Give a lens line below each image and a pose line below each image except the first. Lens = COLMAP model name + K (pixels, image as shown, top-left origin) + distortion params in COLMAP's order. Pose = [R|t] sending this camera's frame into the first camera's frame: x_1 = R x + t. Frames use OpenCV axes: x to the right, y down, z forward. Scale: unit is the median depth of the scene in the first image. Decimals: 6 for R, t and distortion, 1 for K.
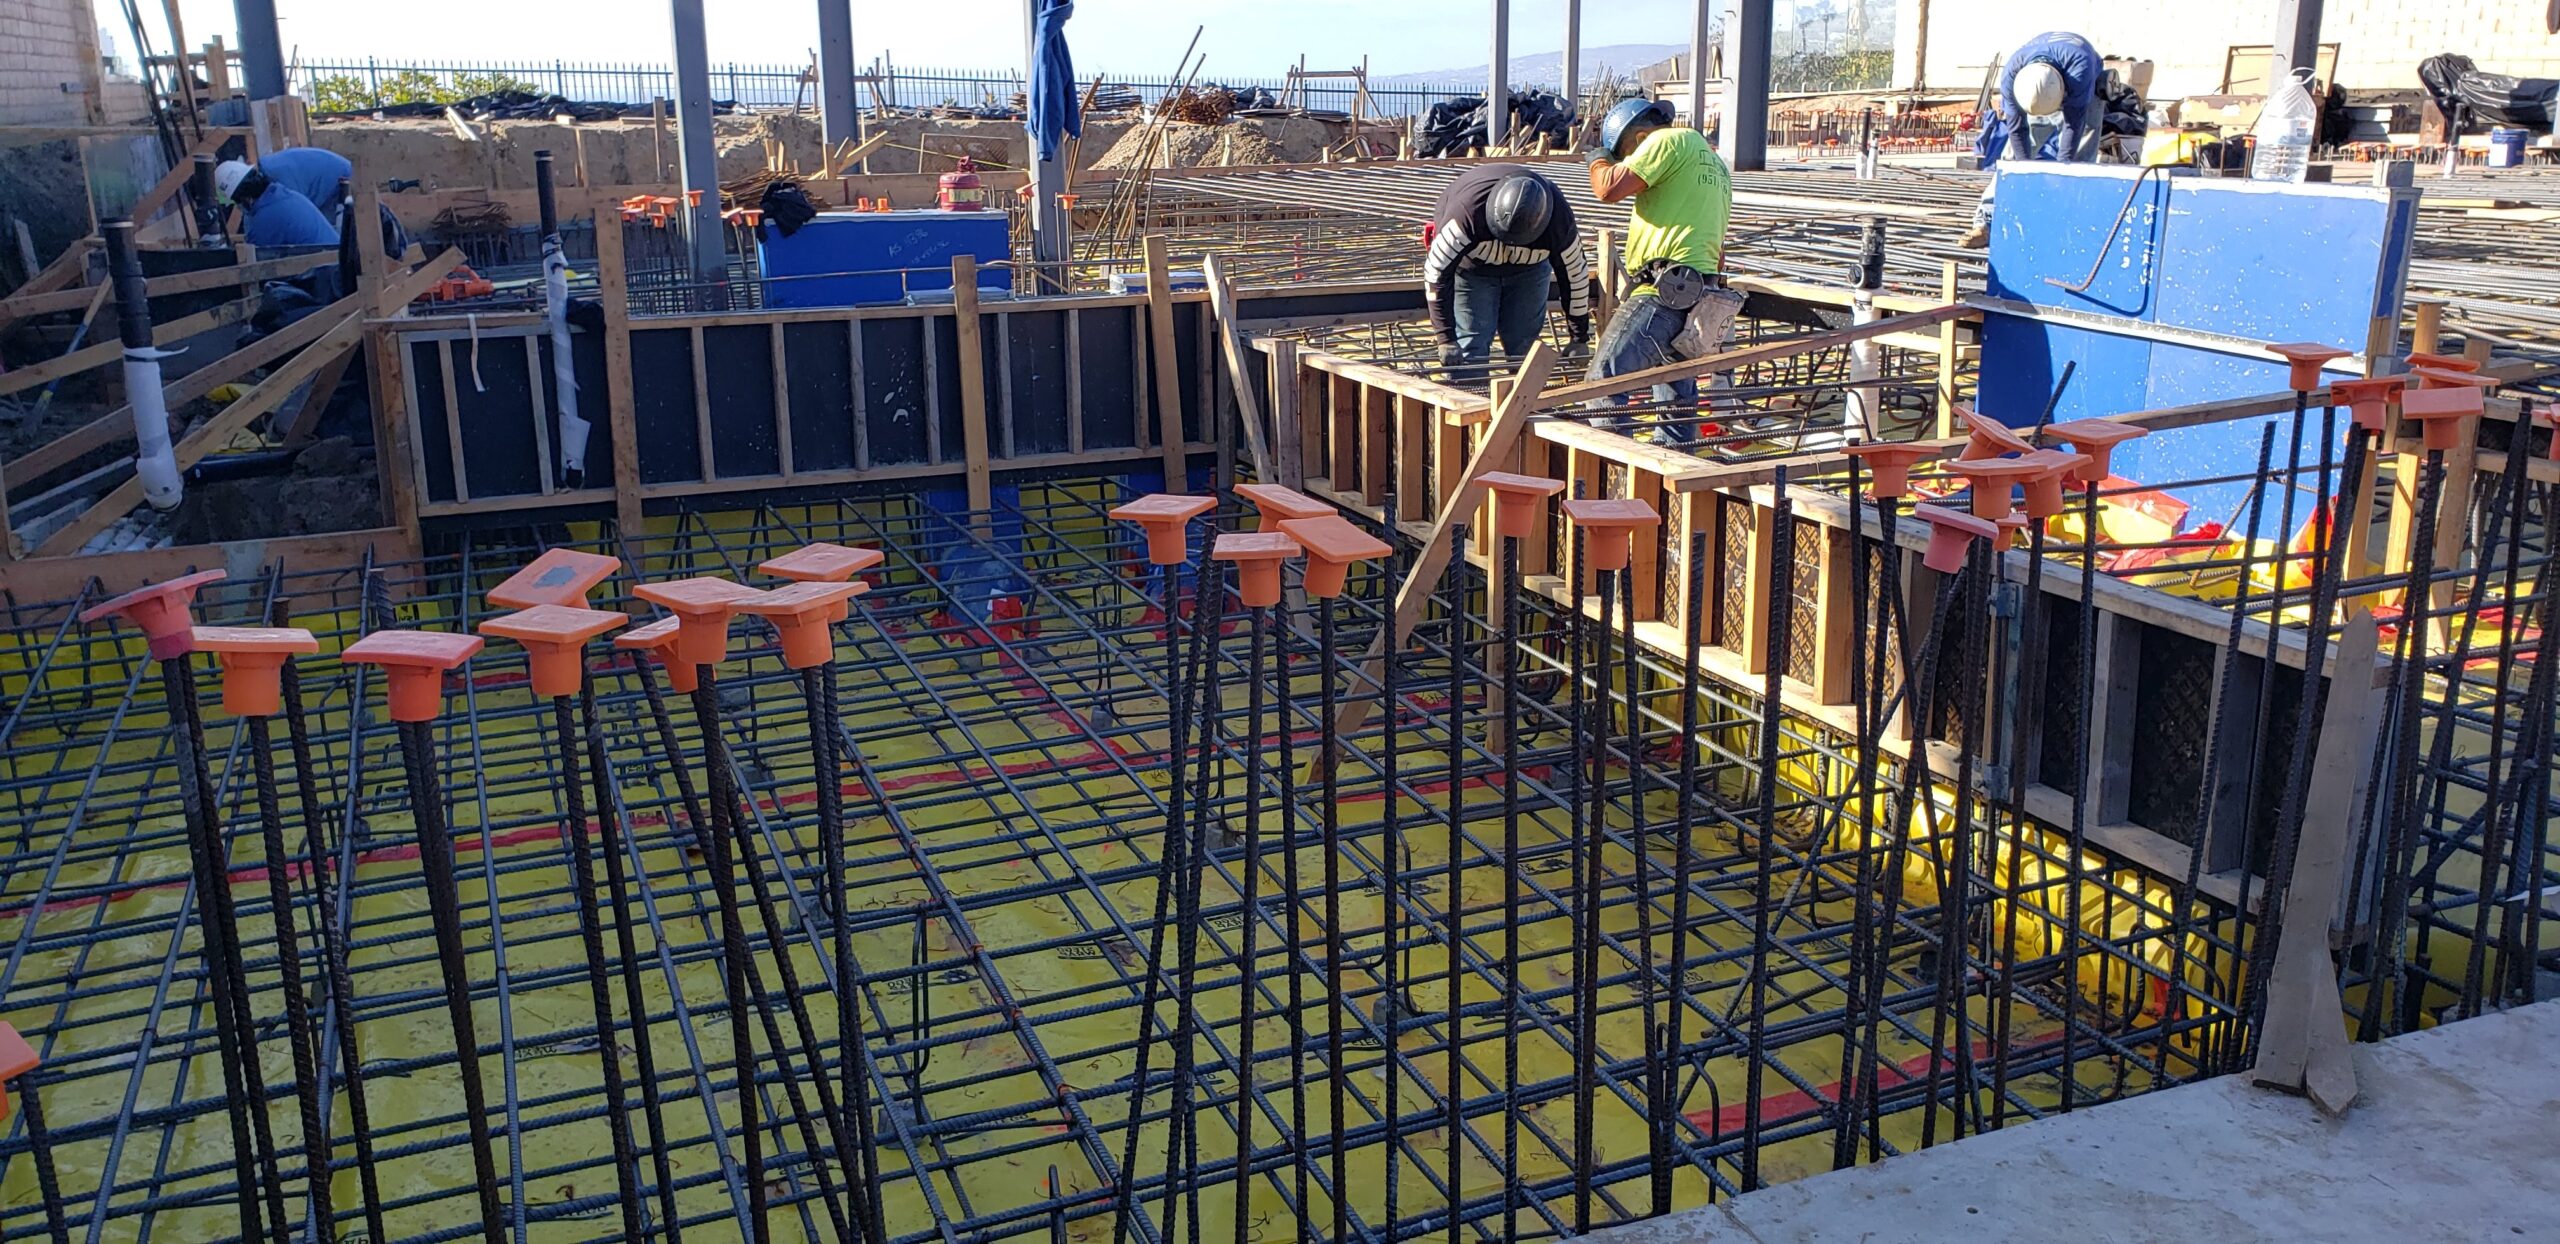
lens RADIAL K [[1994.5, 0, 1284.2], [0, 1994.5, 586.9], [0, 0, 1]] dist [-0.006877, 0.036544]
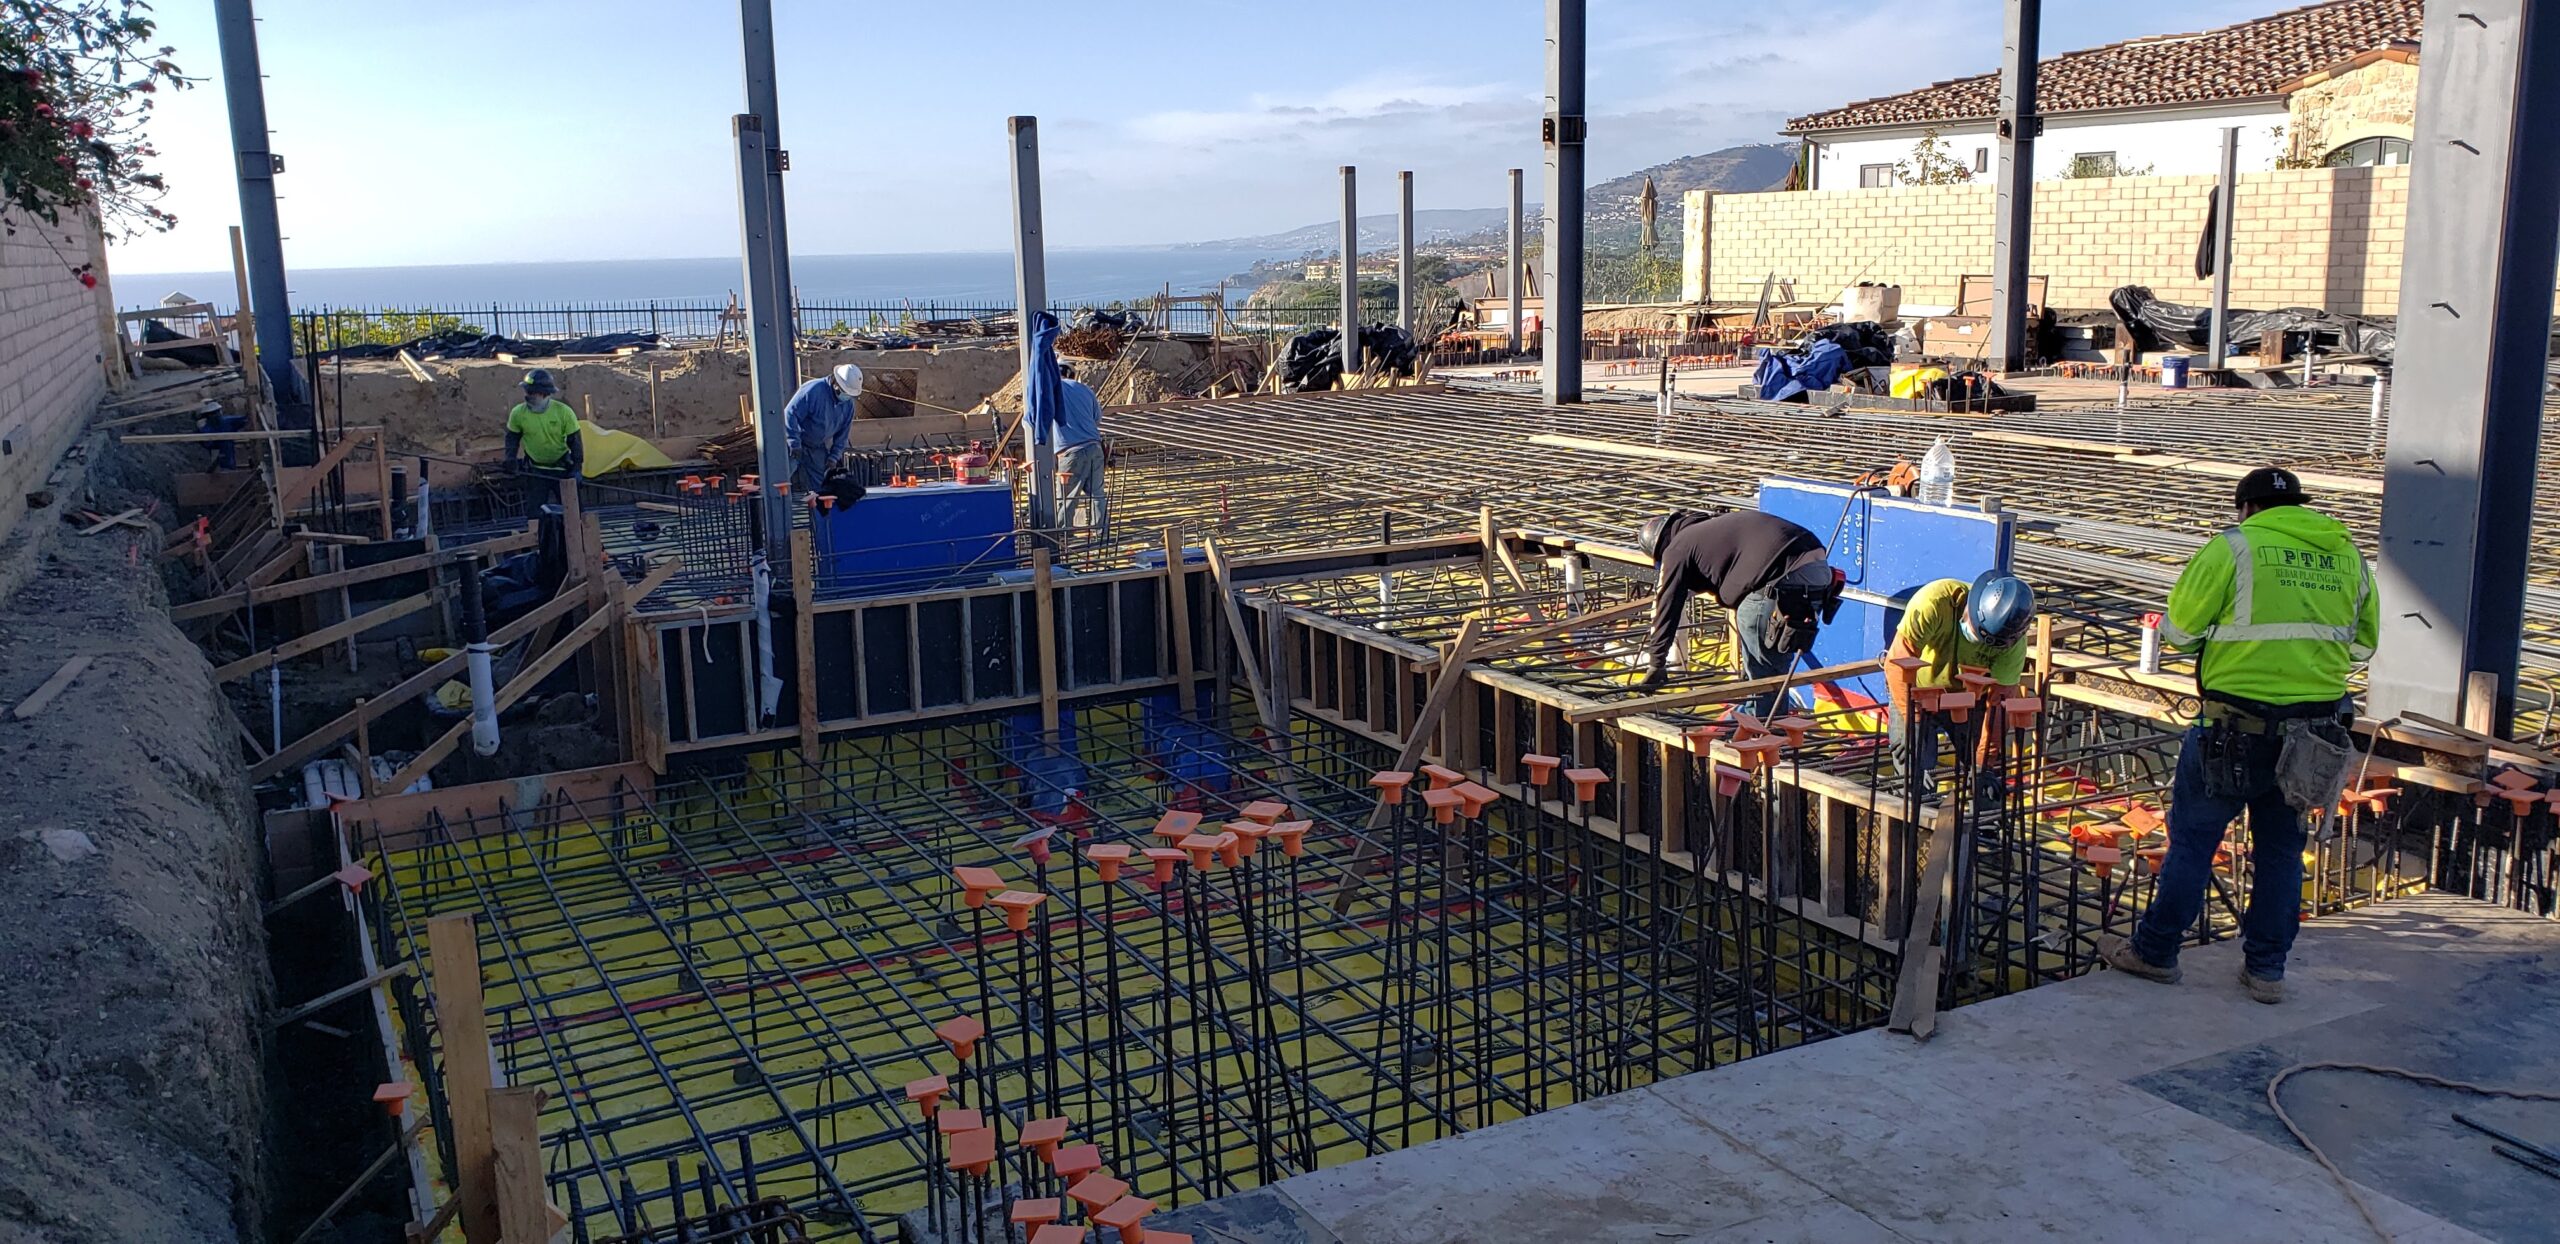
lens RADIAL K [[1981.5, 0, 1280.0], [0, 1981.5, 622.0], [0, 0, 1]] dist [0.001458, 0.007519]
pose [[0.995702, -0.027366, 0.088484, -0.053120], [0.032805, 0.997622, -0.060617, -0.011902], [-0.086614, 0.063259, 0.994231, -0.172034]]
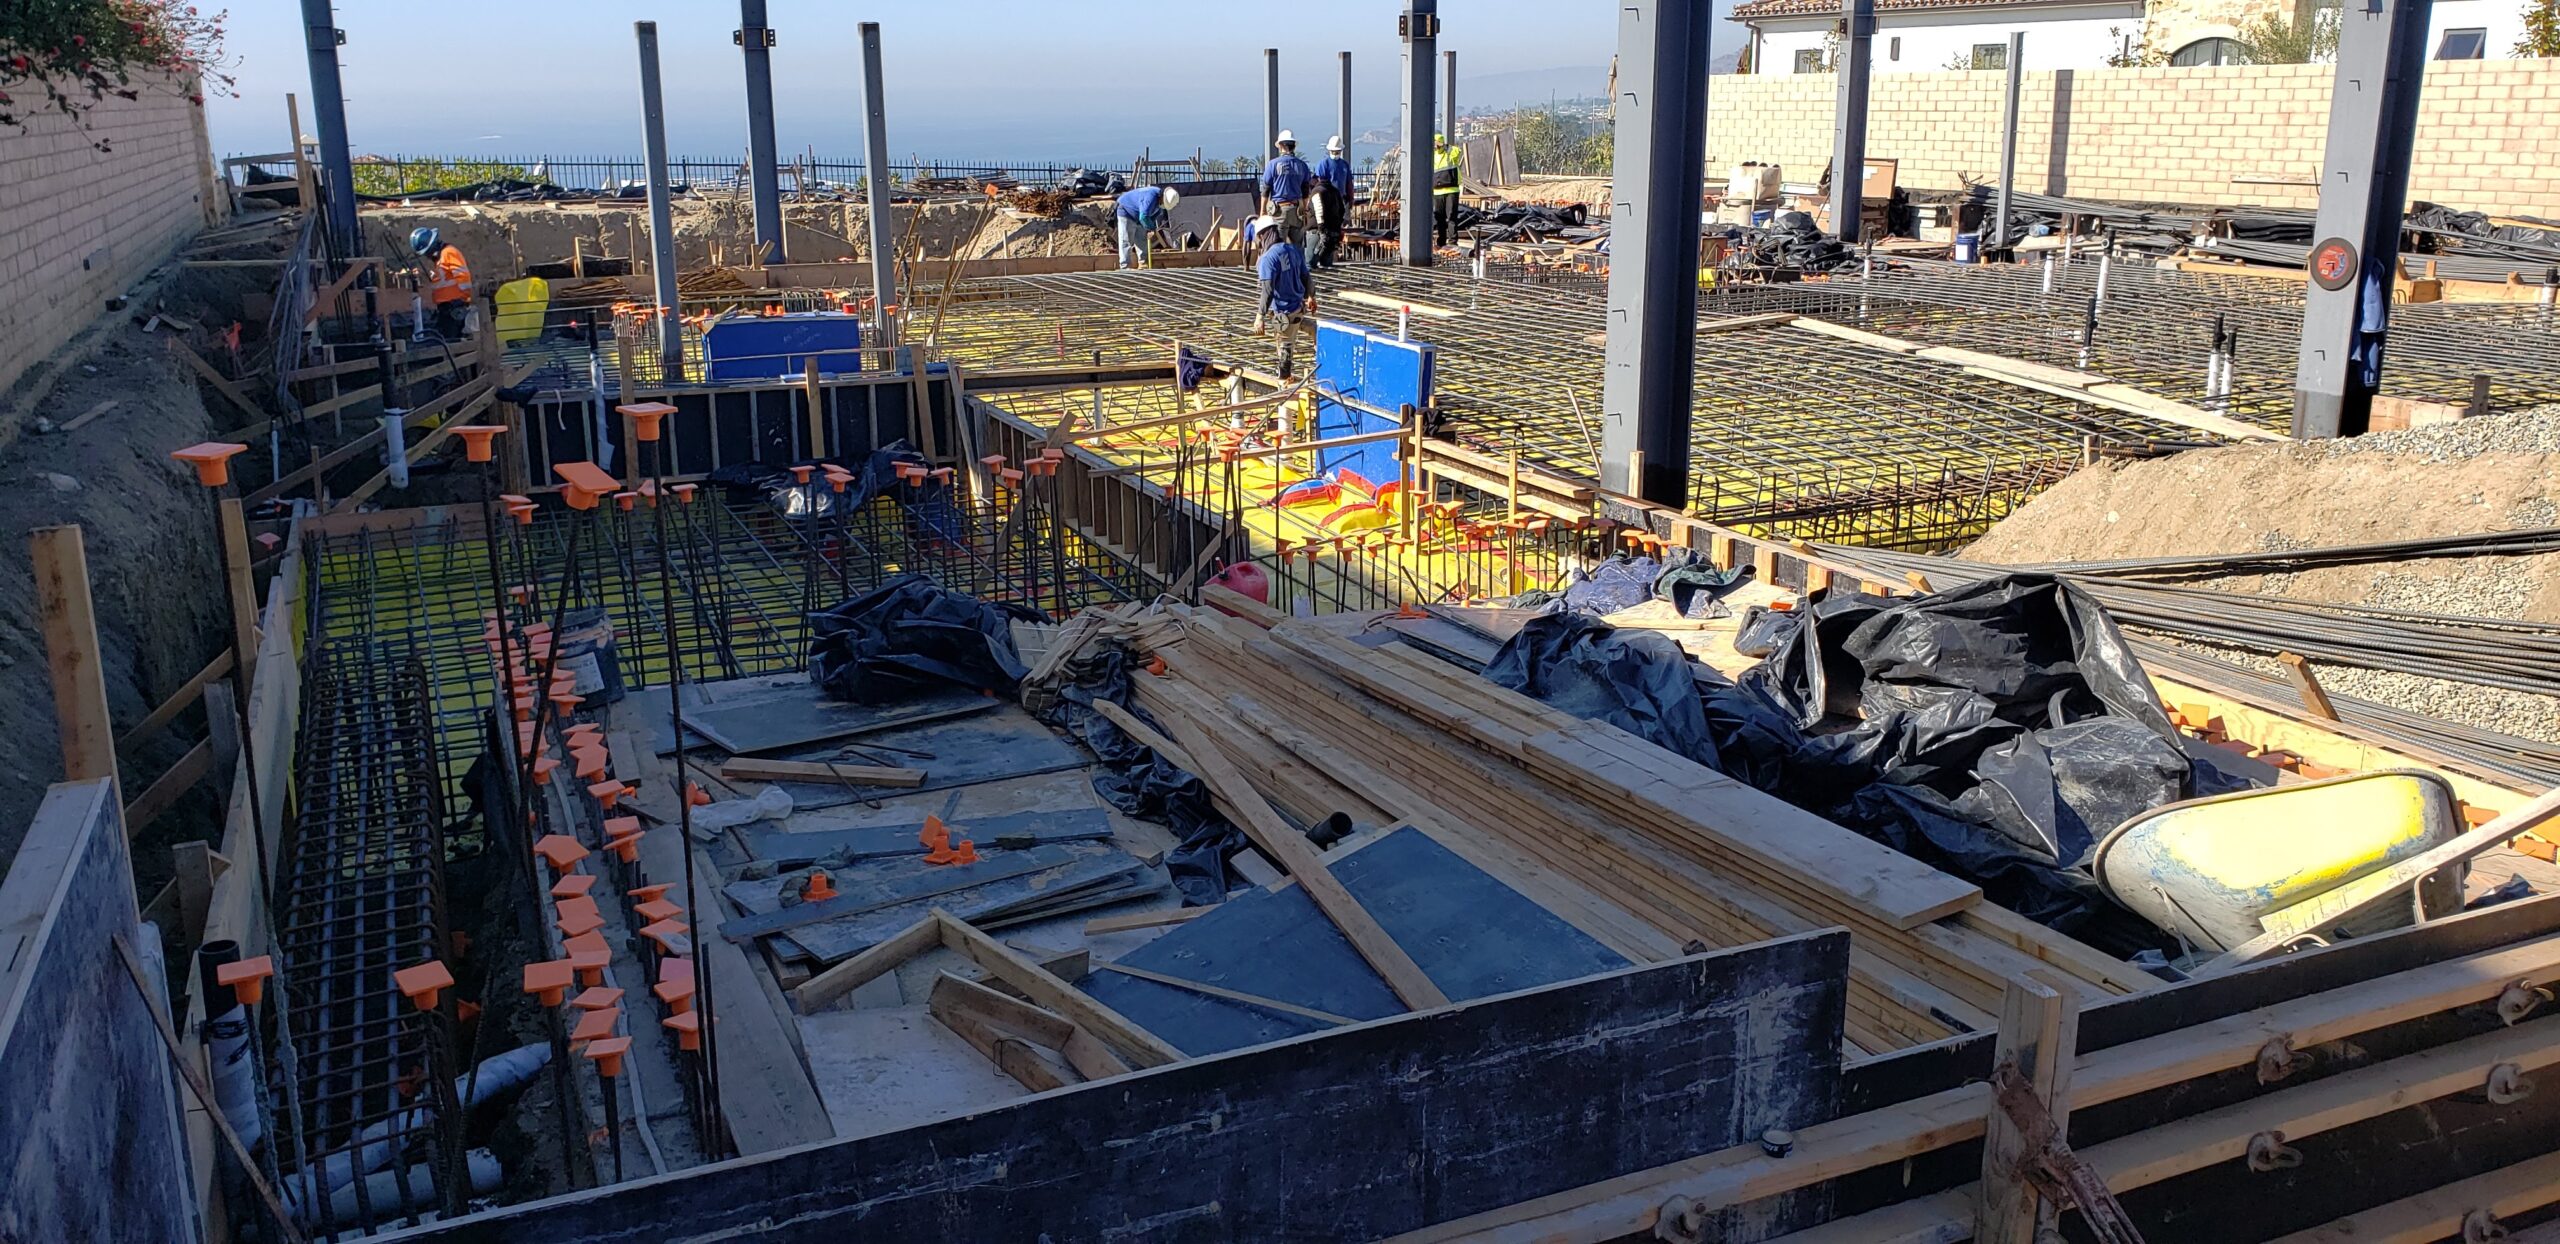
lens RADIAL K [[1981.5, 0, 1280.0], [0, 1981.5, 622.0], [0, 0, 1]] dist [0.001458, 0.007519]
pose [[0.999748, 0.001560, 0.022411, 0.109969], [-0.001727, 0.999971, 0.007468, 0.031641], [-0.022399, -0.007505, 0.999721, -0.403951]]
